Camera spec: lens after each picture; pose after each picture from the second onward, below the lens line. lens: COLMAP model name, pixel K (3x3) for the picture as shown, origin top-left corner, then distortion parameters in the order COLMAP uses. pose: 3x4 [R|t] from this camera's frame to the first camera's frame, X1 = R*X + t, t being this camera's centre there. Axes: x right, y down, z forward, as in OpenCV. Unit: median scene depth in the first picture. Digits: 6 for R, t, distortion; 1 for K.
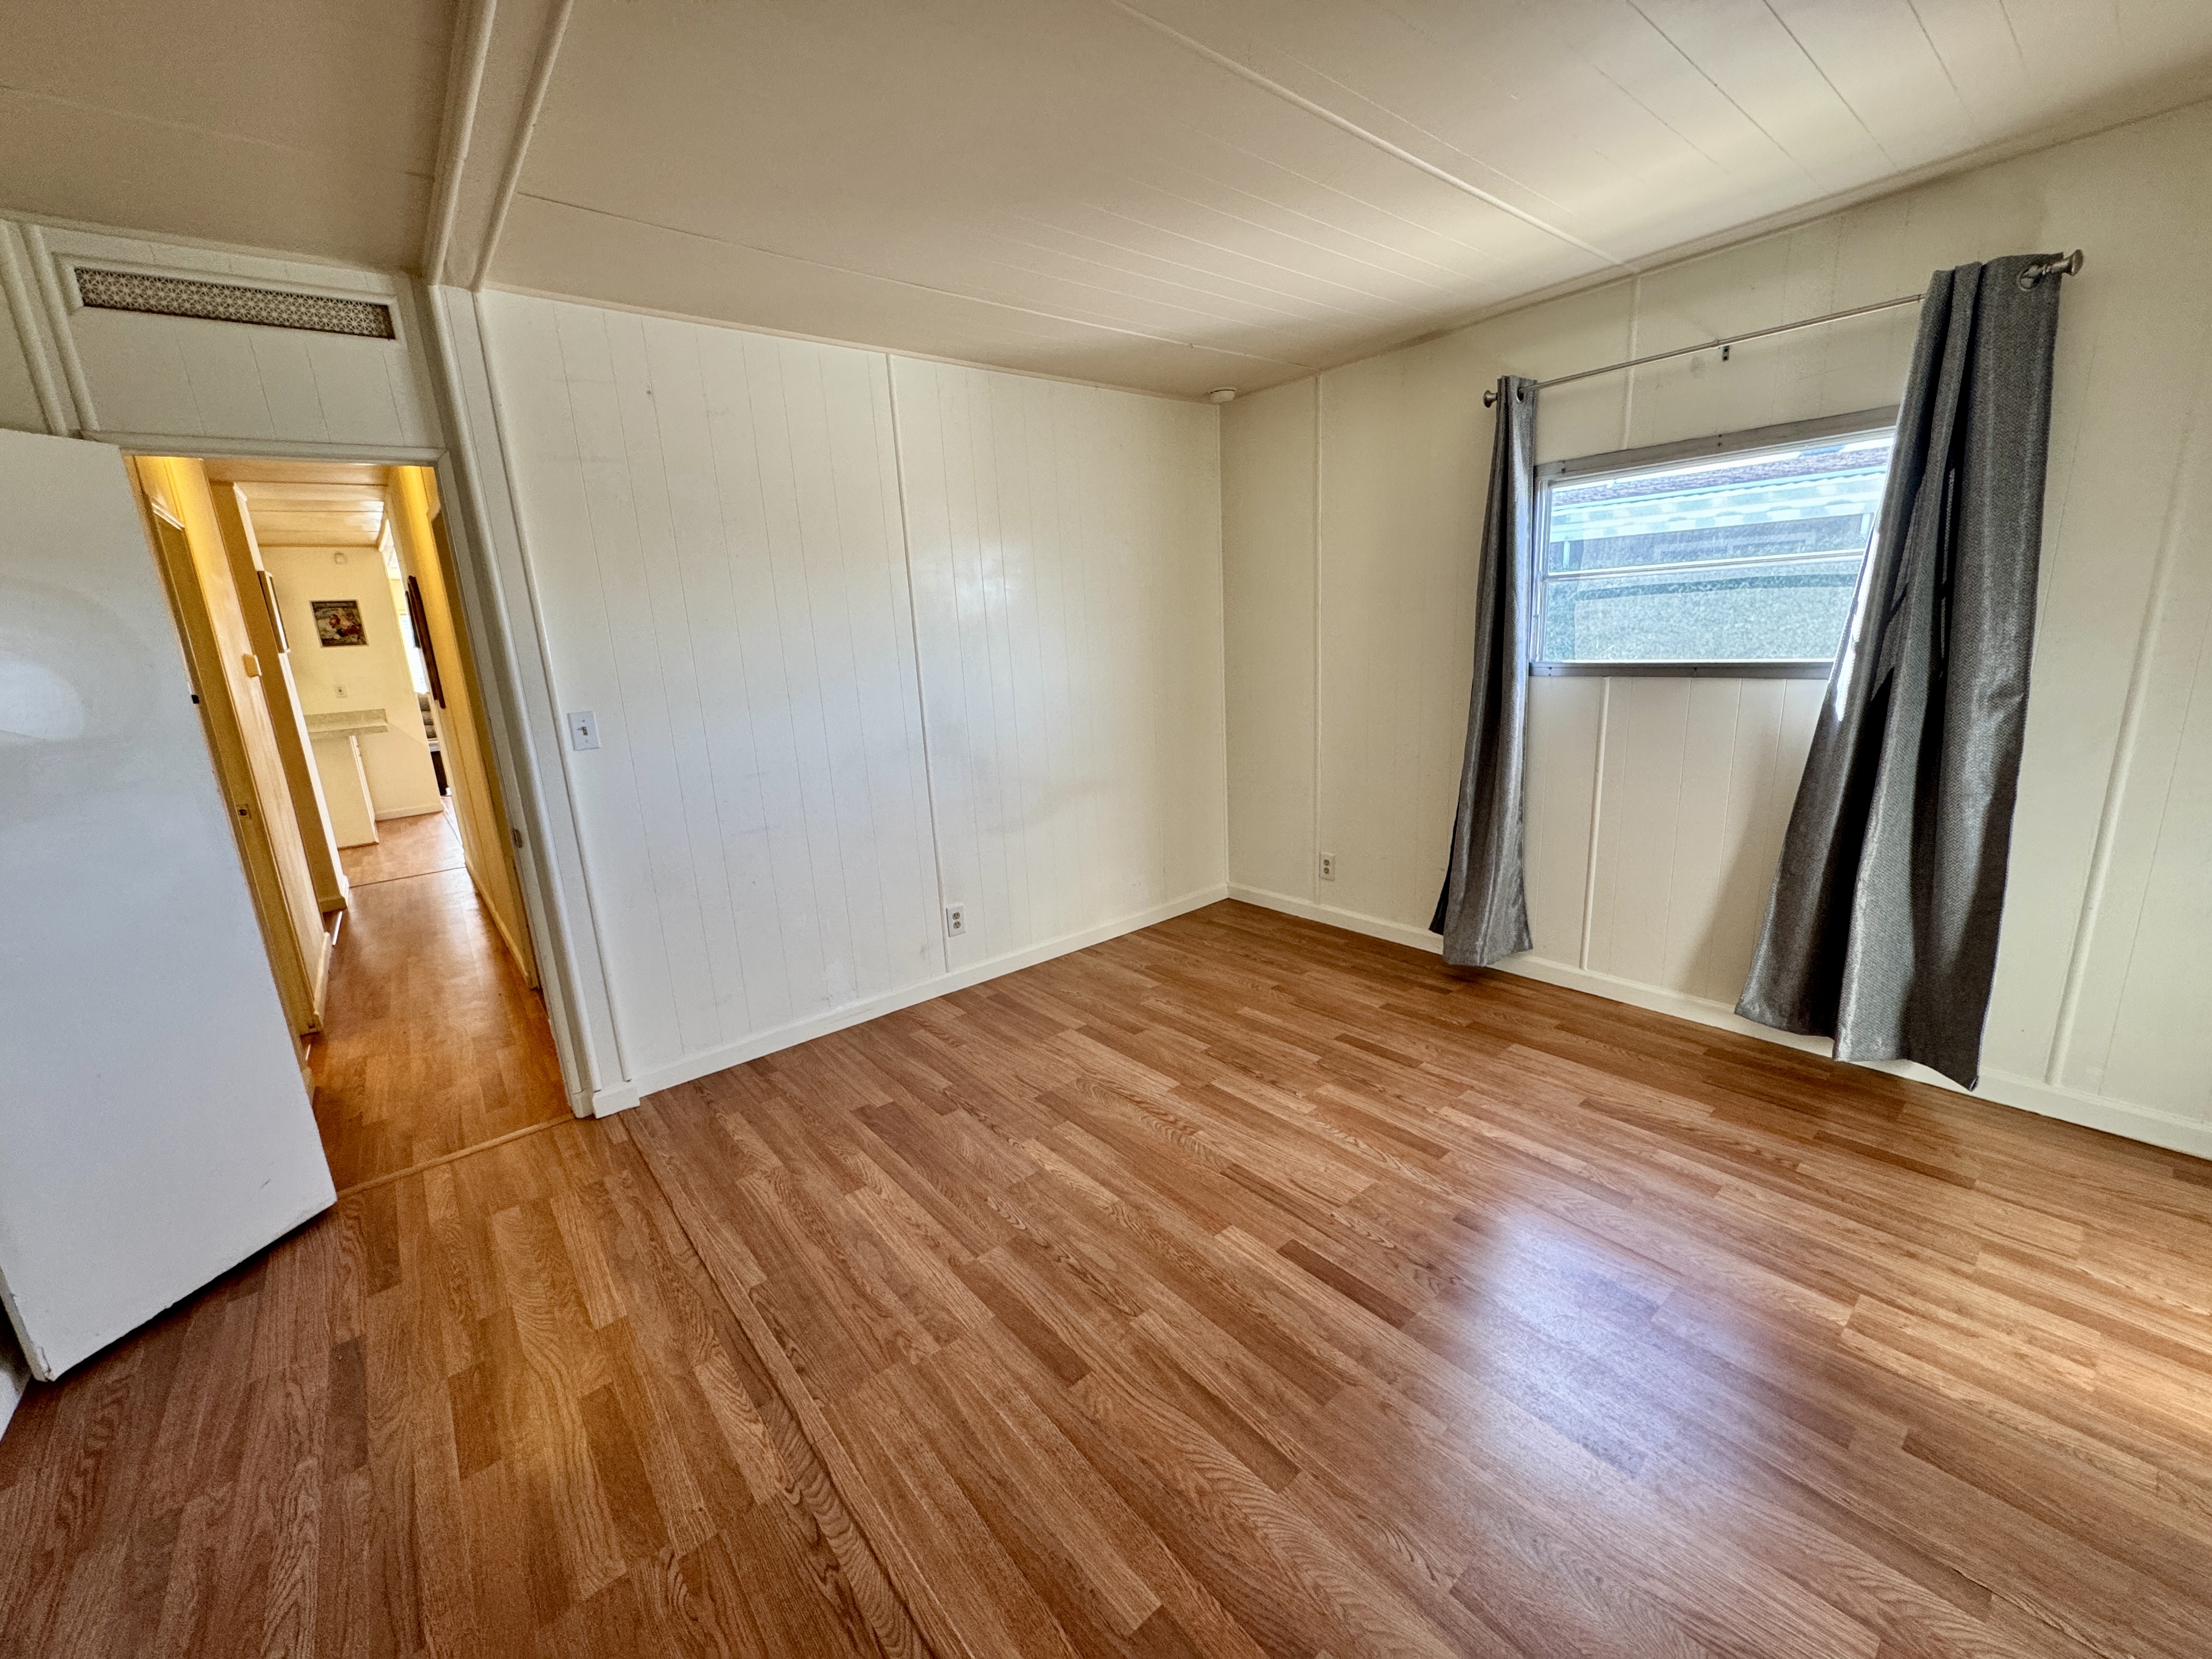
lens RADIAL K [[879.7, 0, 1106.0], [0, 879.7, 829.5], [0, 0, 1]] dist [-0.001230, -0.000791]
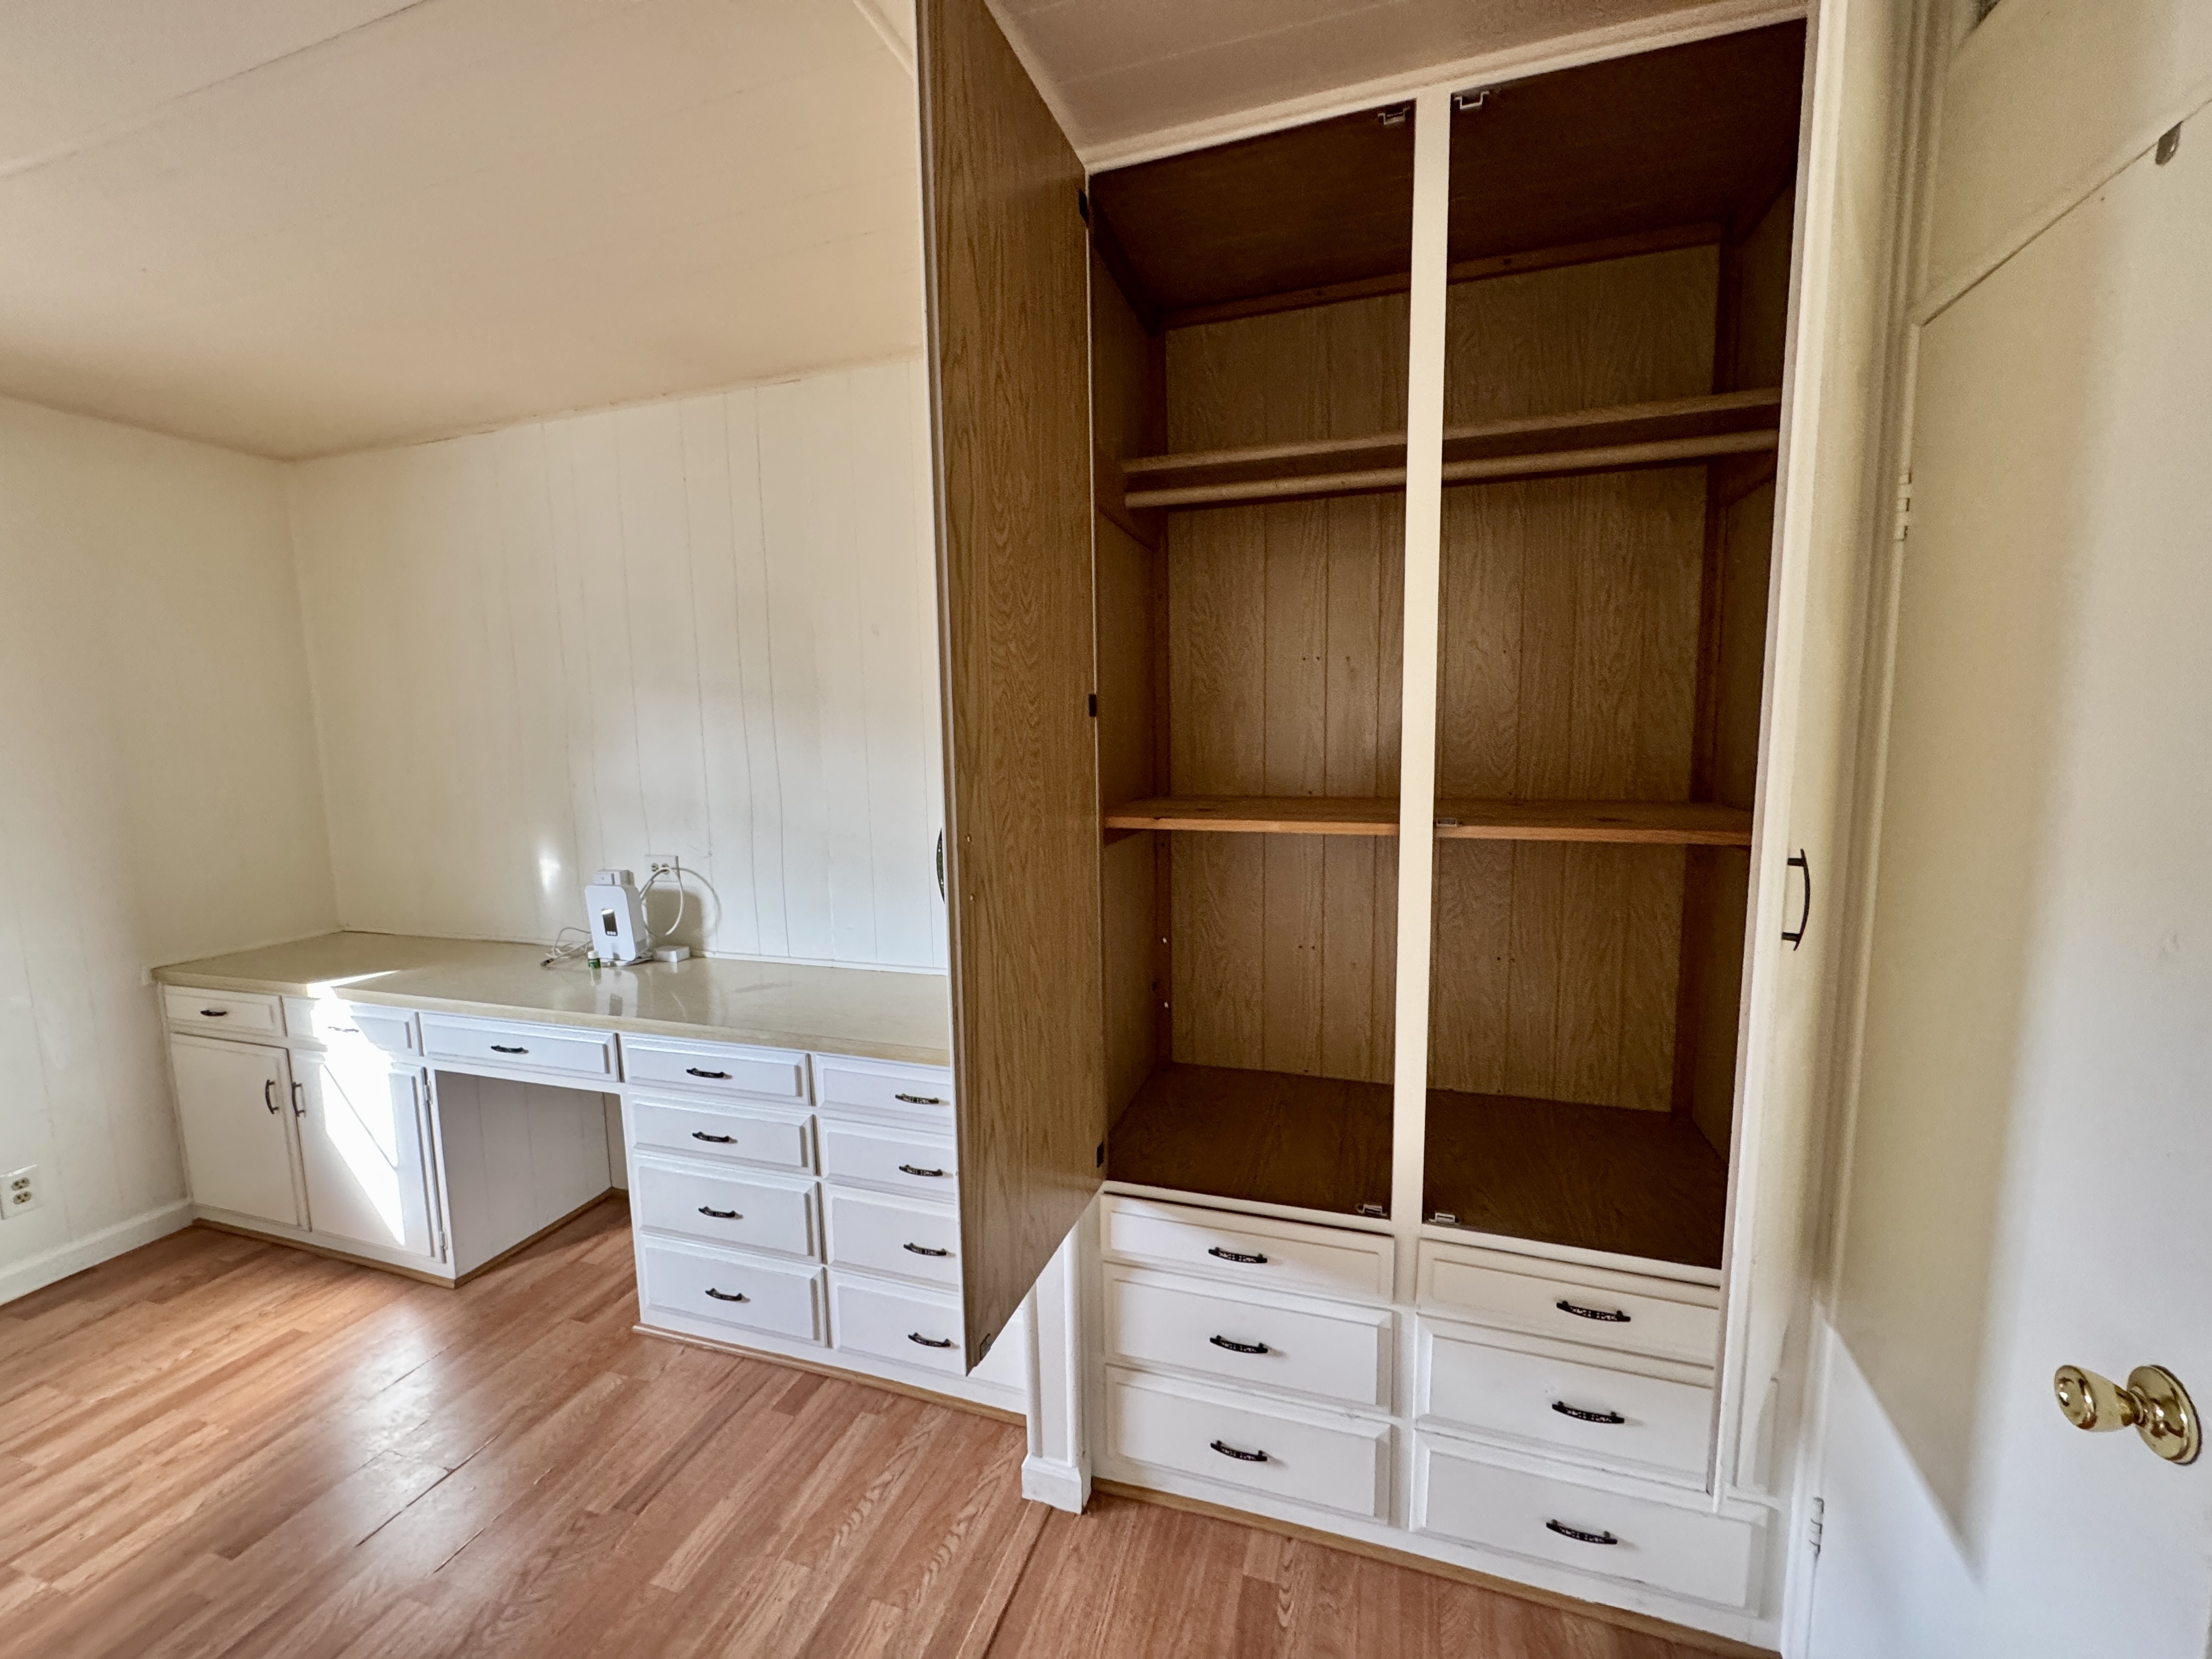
lens RADIAL K [[879.7, 0, 1106.0], [0, 879.7, 829.5], [0, 0, 1]] dist [-0.001230, -0.000791]
pose [[-0.529689, -0.035956, 0.847429, -0.426406], [0.236731, 0.953132, 0.188411, -0.075429], [-0.814486, 0.300412, -0.496352, 0.310493]]
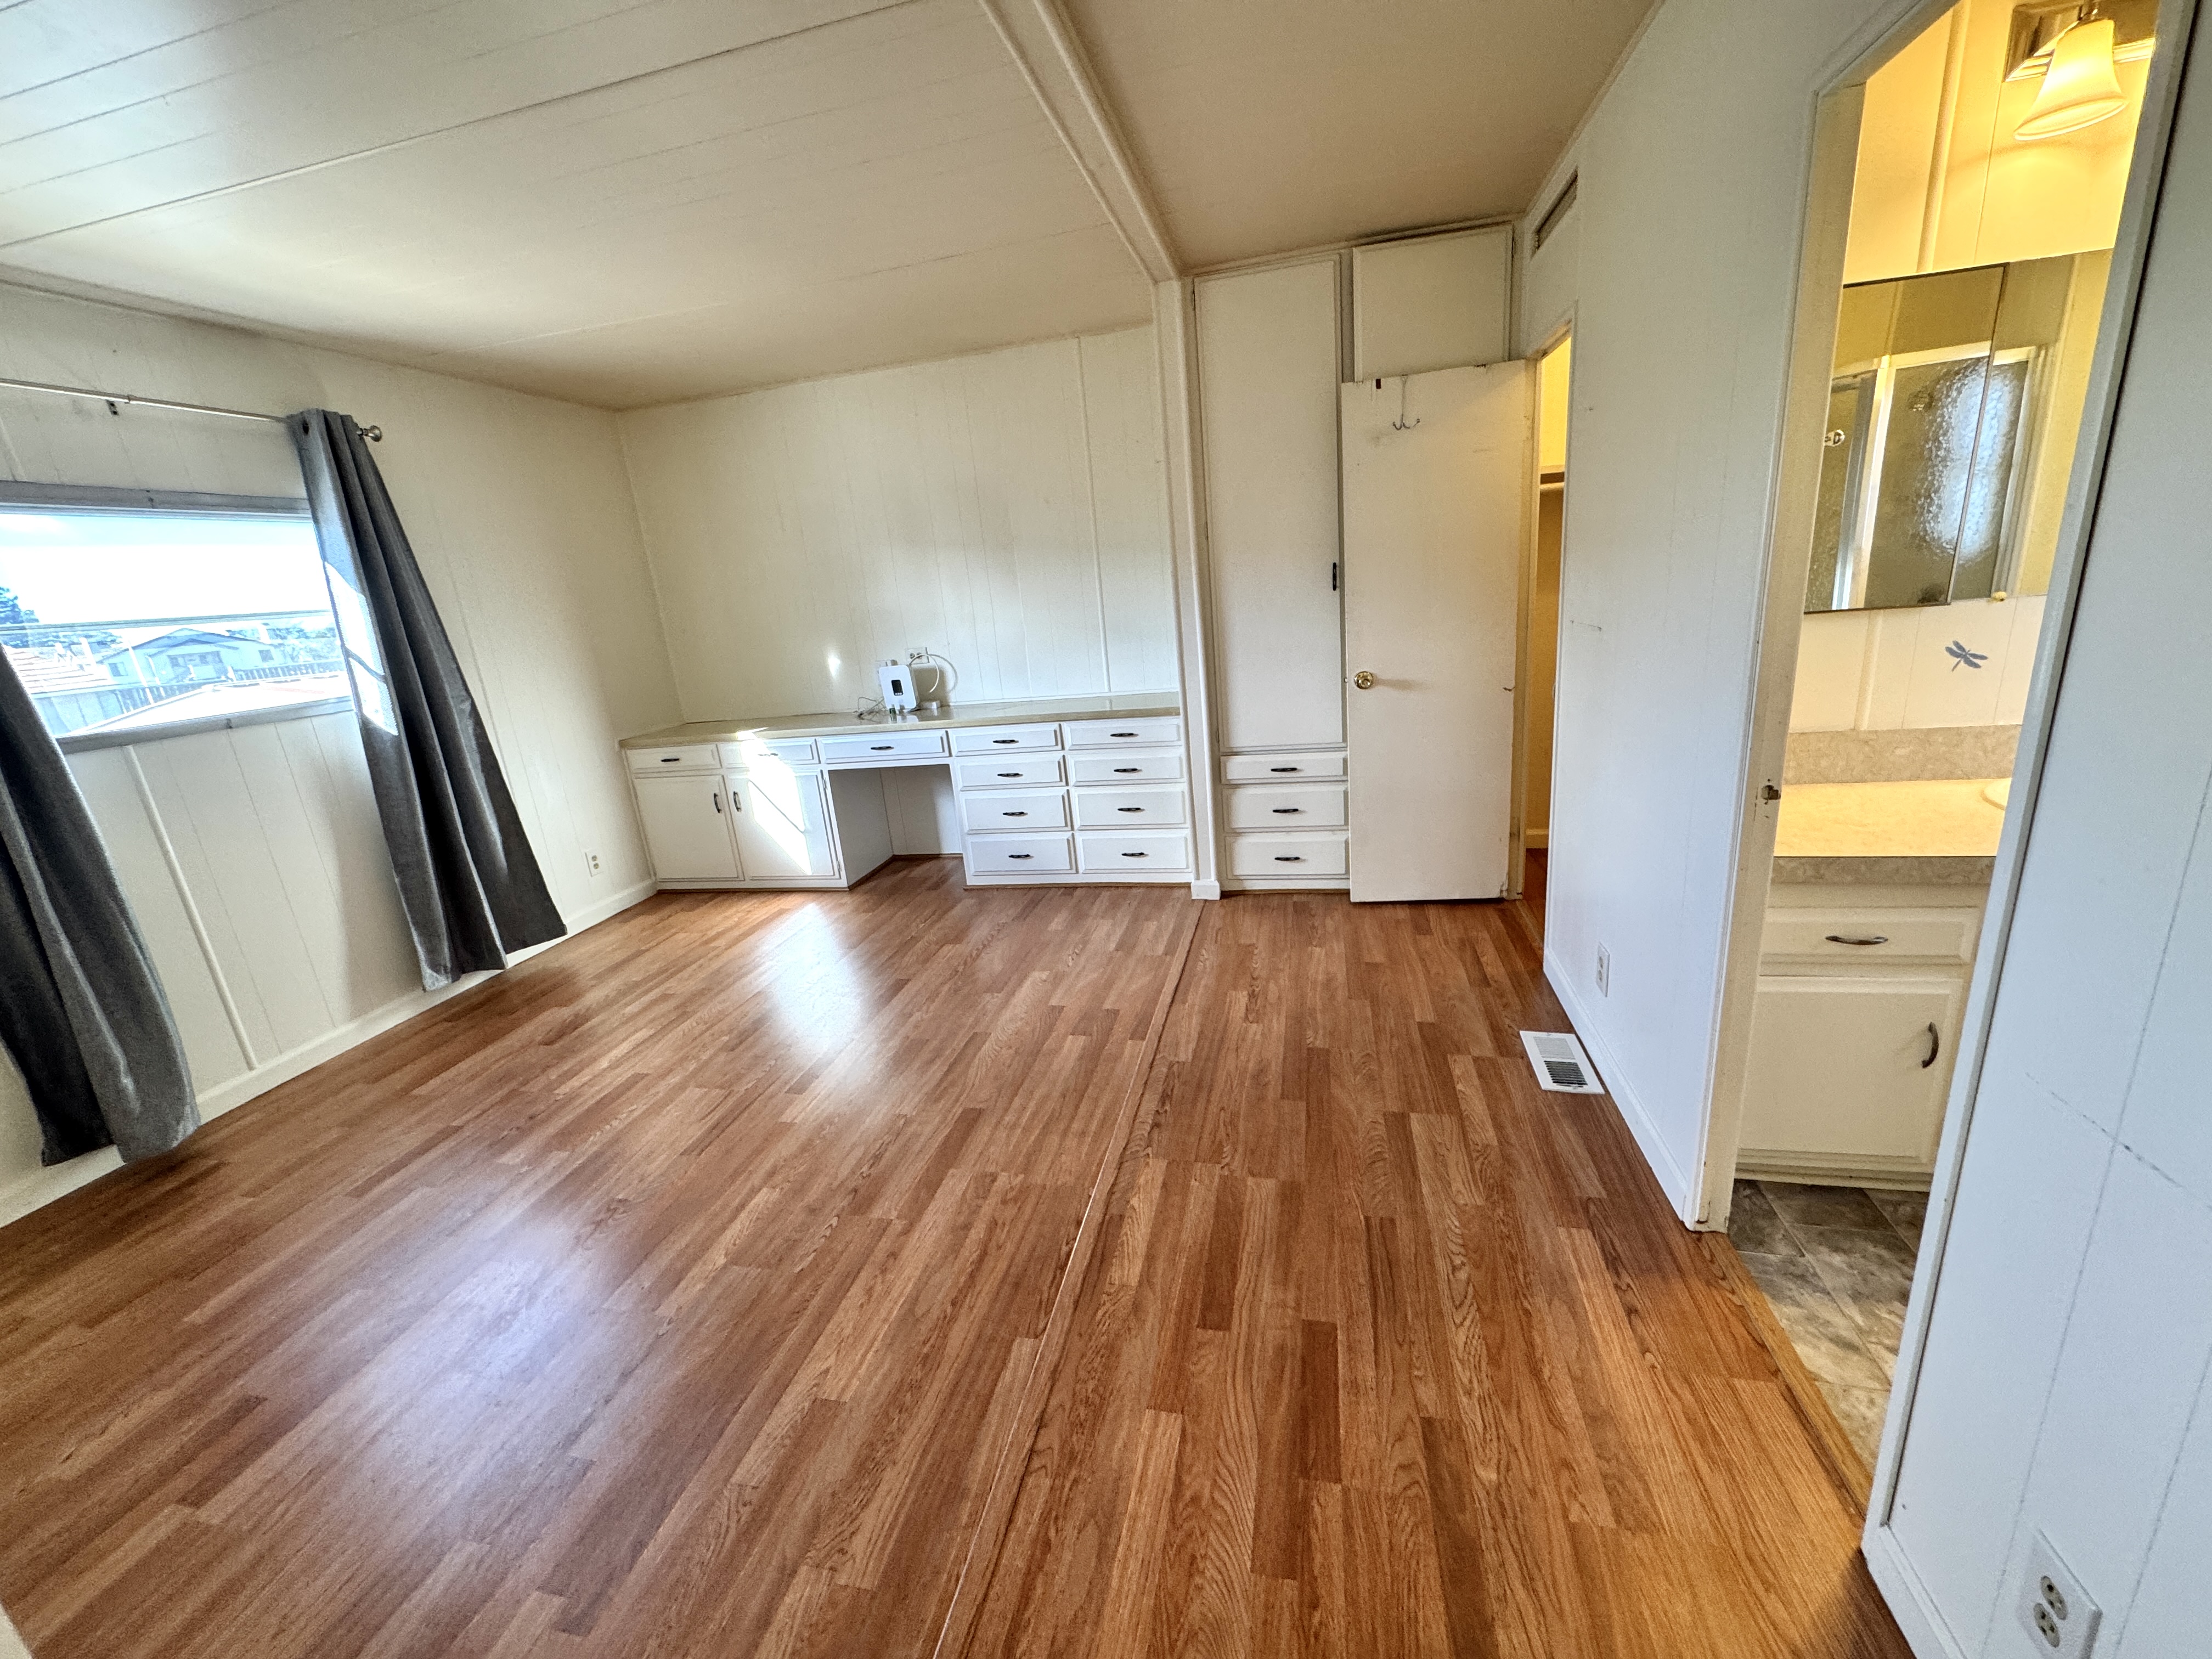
lens RADIAL K [[879.7, 0, 1106.0], [0, 879.7, 829.5], [0, 0, 1]] dist [-0.001230, -0.000791]
pose [[-0.597017, -0.114928, 0.793953, -1.126174], [0.299195, 0.886380, 0.353289, -0.193343], [-0.744347, 0.448467, -0.494798, 1.230910]]
